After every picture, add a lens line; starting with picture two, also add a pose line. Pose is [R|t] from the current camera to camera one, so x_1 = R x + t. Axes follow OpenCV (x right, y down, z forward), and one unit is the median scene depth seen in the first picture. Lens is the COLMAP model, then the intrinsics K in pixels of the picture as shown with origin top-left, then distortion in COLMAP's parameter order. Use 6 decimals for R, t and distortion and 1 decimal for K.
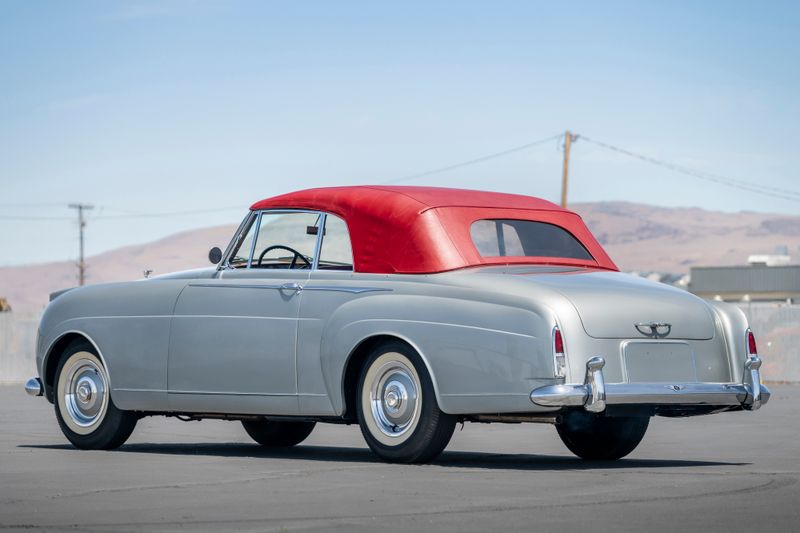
lens RADIAL K [[3631.0, 0, 400.0], [0, 3631.0, 266.5], [0, 0, 1]] dist [0.040006, -3.734352]
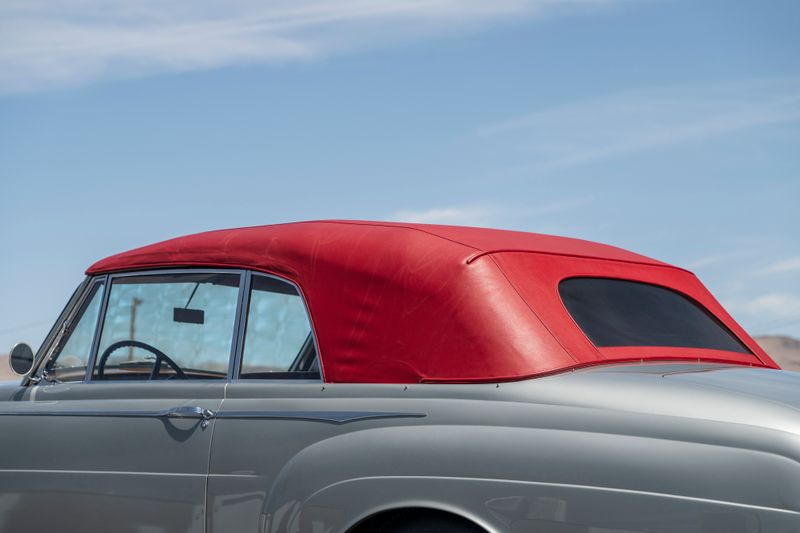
lens RADIAL K [[3631.0, 0, 400.0], [0, 3631.0, 266.5], [0, 0, 1]] dist [0.040006, -3.734352]
pose [[0.995361, -0.013211, 0.095297, -0.049614], [0.016450, 0.999310, -0.033287, 0.002385], [-0.094792, 0.034700, 0.994892, 0.476757]]
